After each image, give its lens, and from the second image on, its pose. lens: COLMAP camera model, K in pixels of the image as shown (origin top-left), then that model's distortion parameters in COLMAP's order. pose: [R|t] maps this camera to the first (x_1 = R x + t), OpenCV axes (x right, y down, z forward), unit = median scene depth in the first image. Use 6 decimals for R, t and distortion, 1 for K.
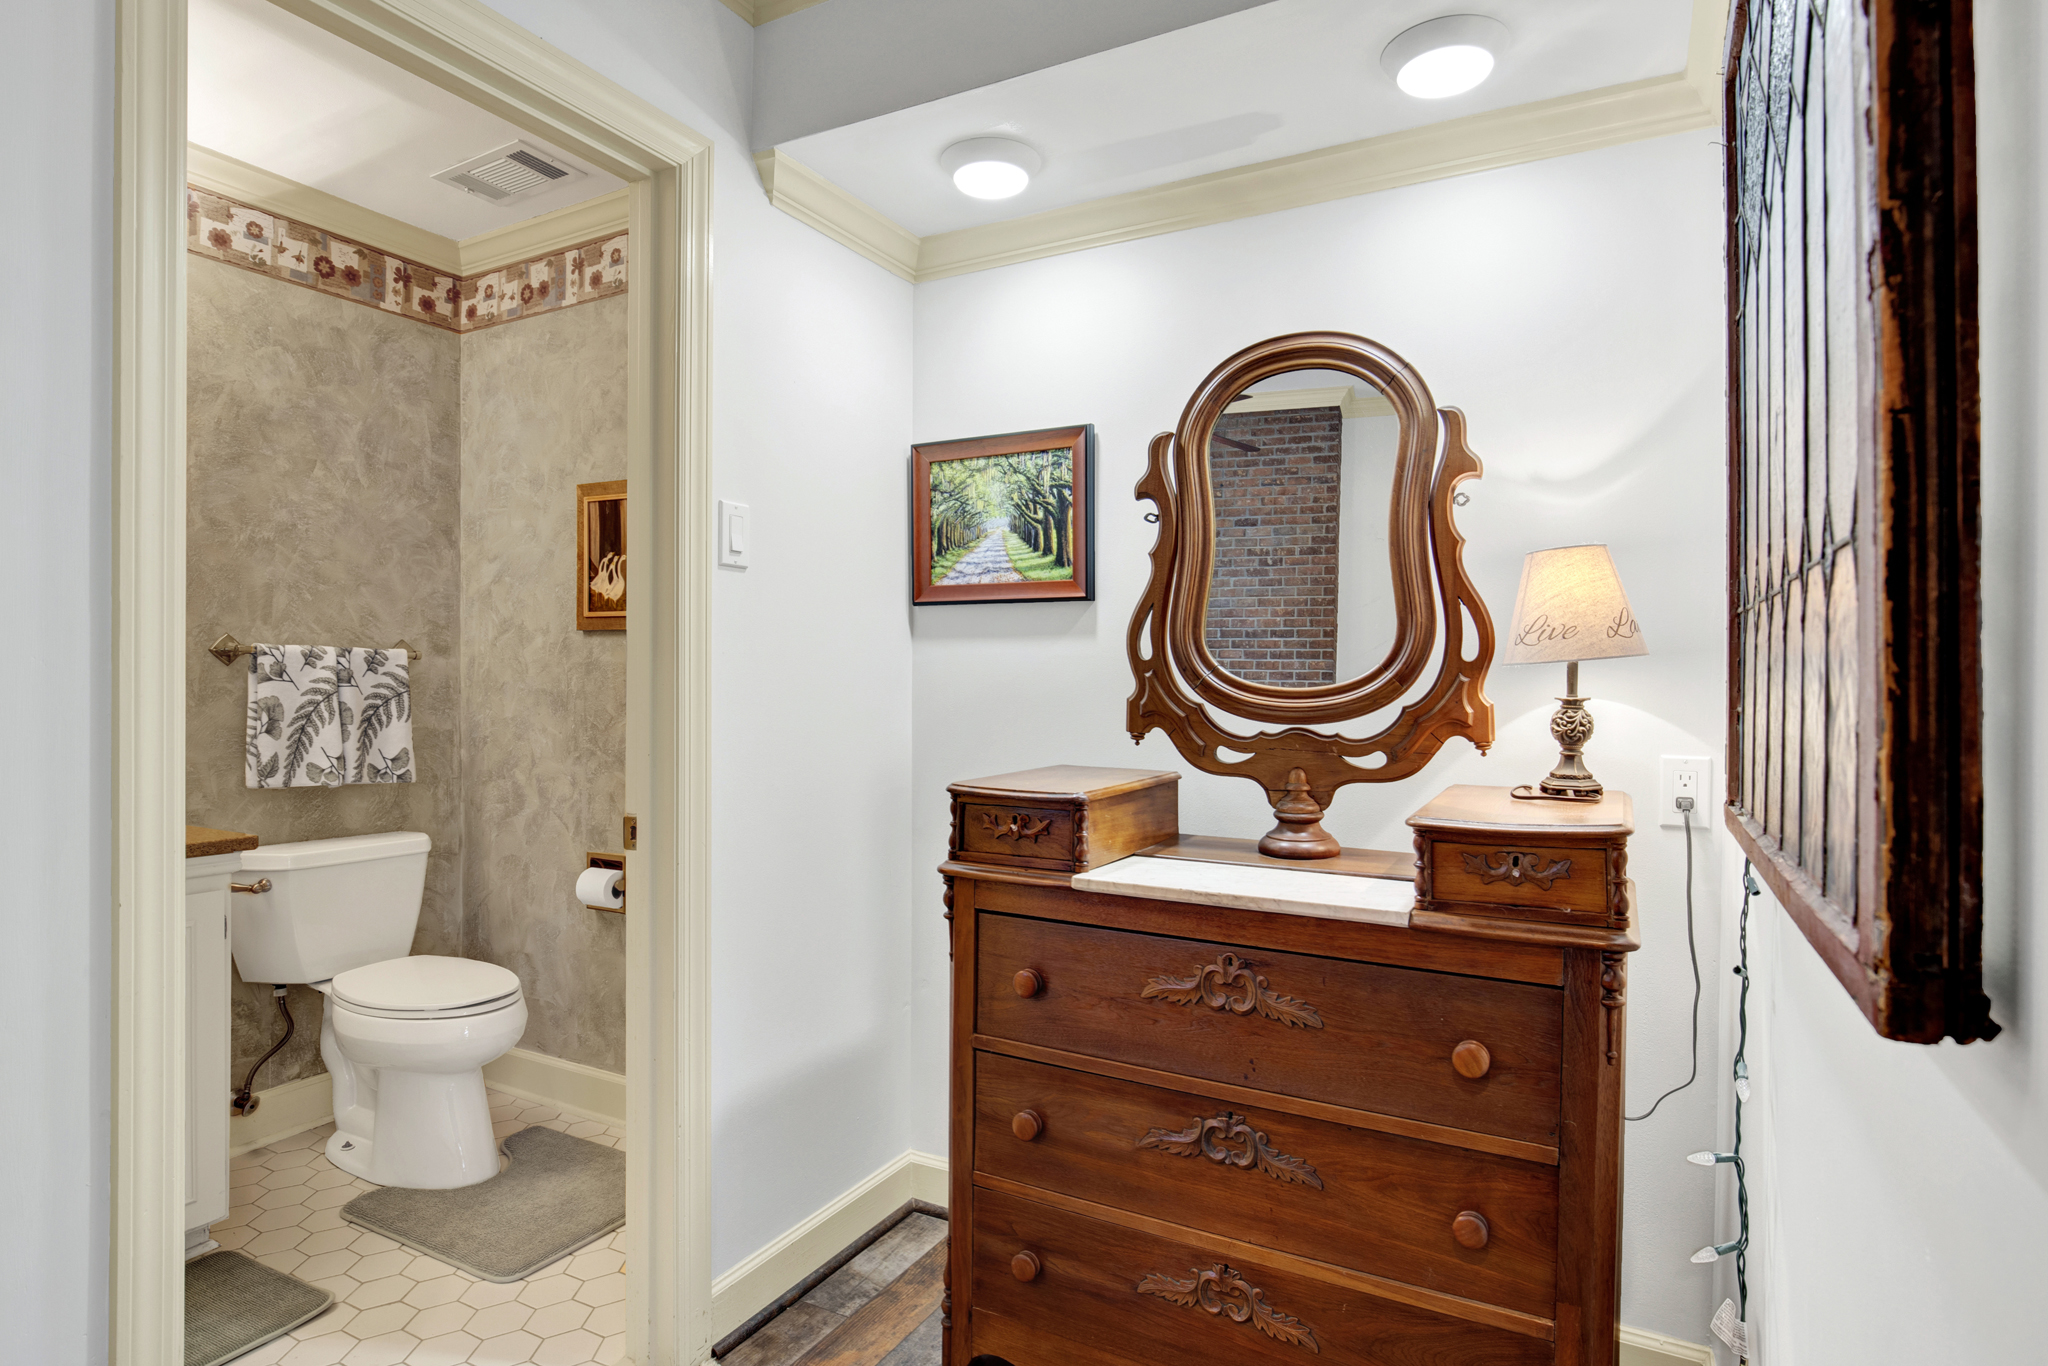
lens RADIAL K [[1087.3, 0, 1030.6], [0, 1087.3, 682.0], [0, 0, 1]] dist [-0.023293, 0.003666]
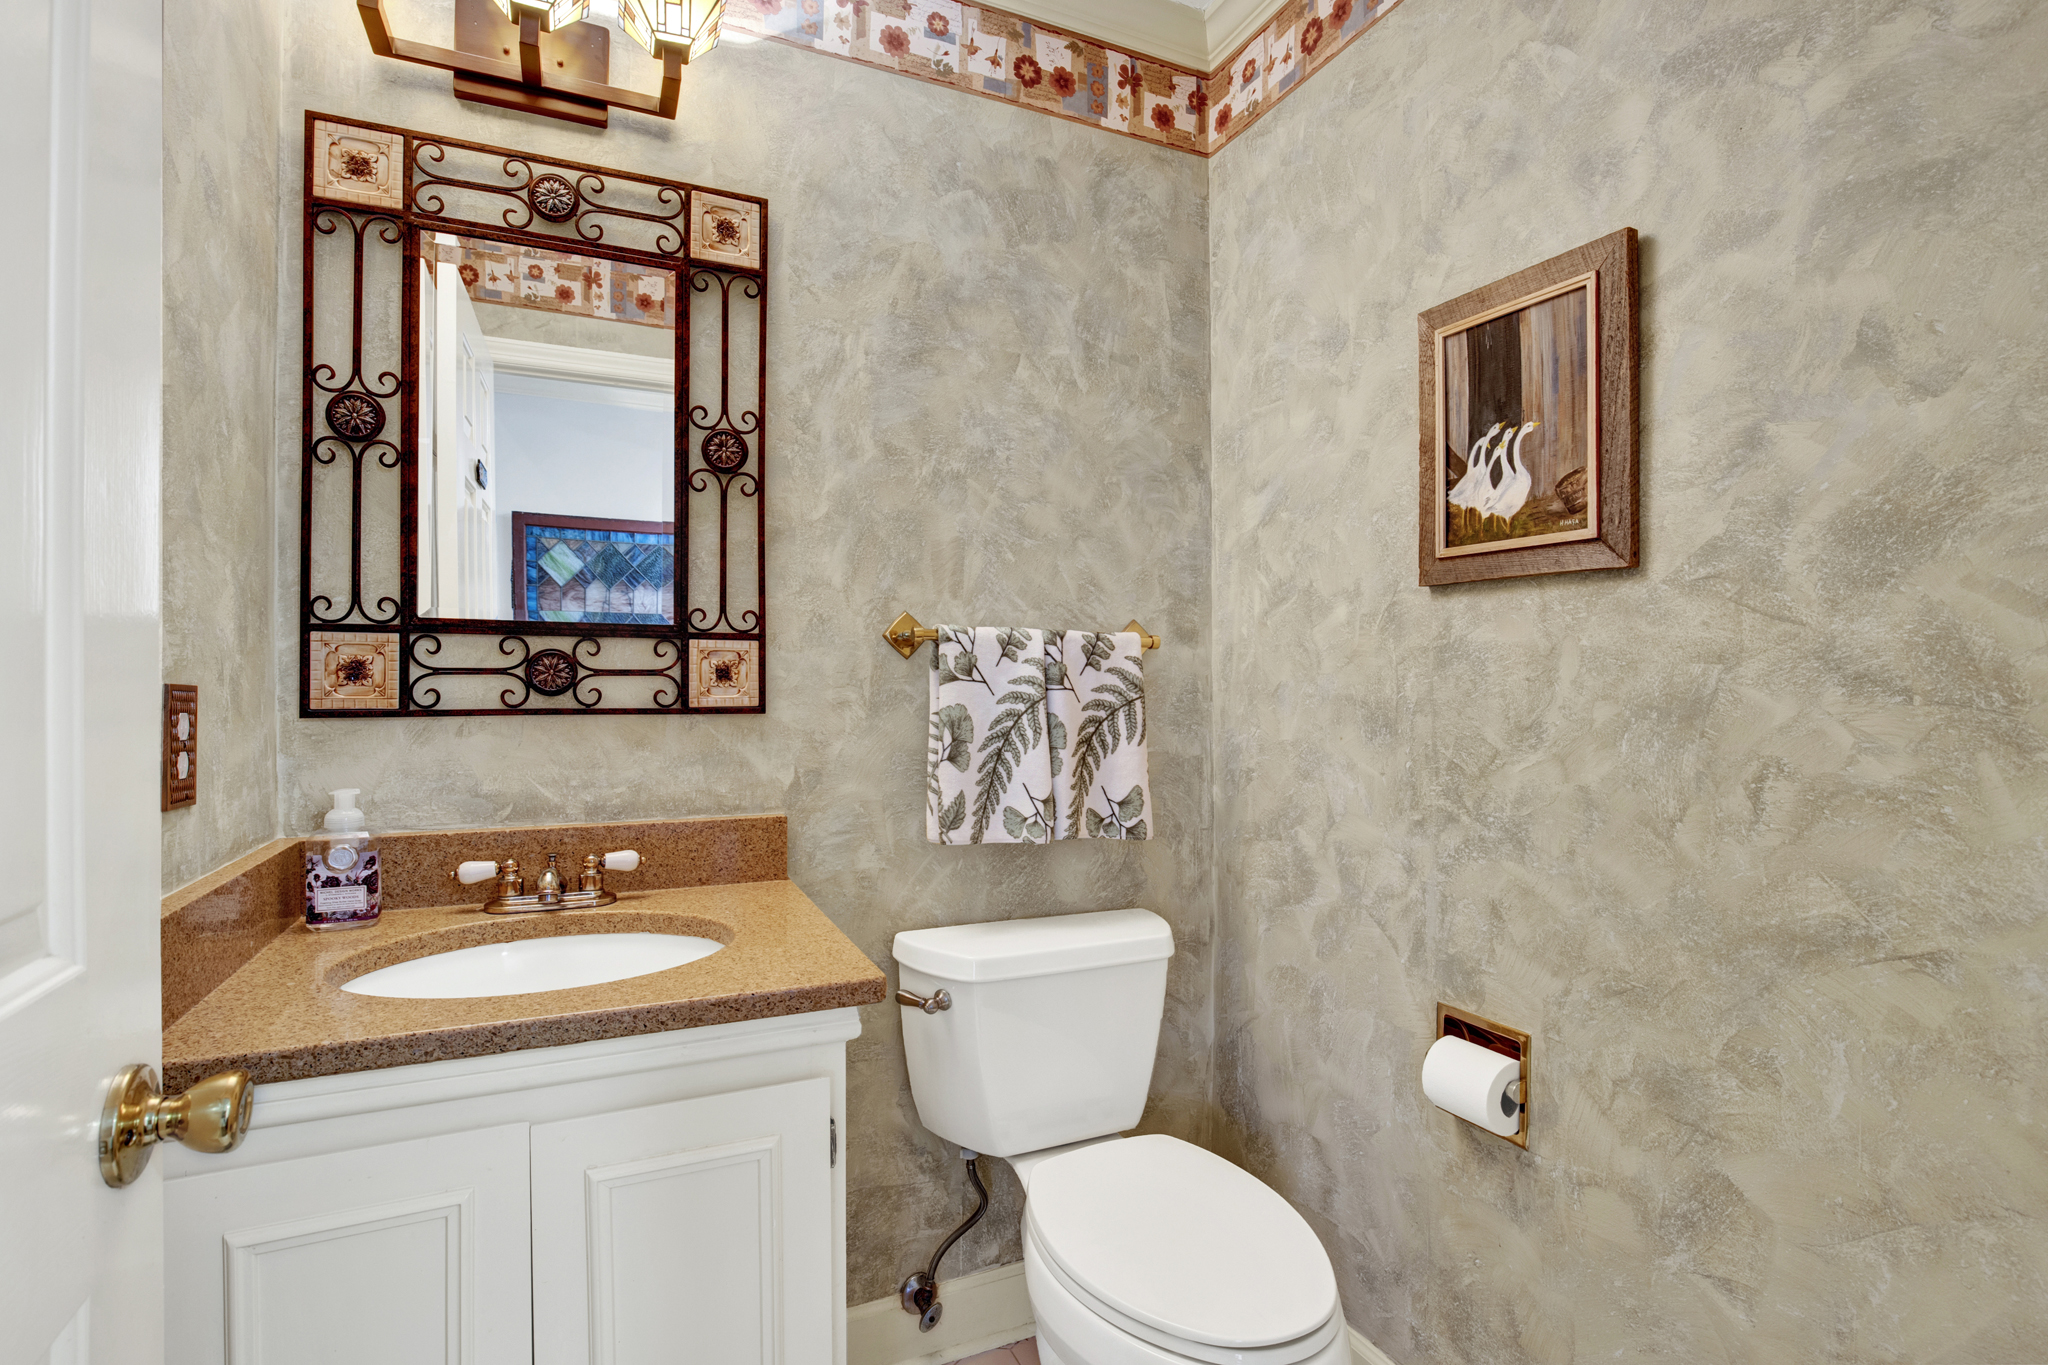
lens RADIAL K [[968.7, 0, 1017.9], [0, 968.7, 679.0], [0, 0, 1]] dist [-0.031350, 0.005246]
pose [[0.794559, -0.004682, -0.607169, -0.287103], [0.000483, 0.999975, -0.007078, 0.001607], [0.607187, 0.005331, 0.794541, 0.500247]]
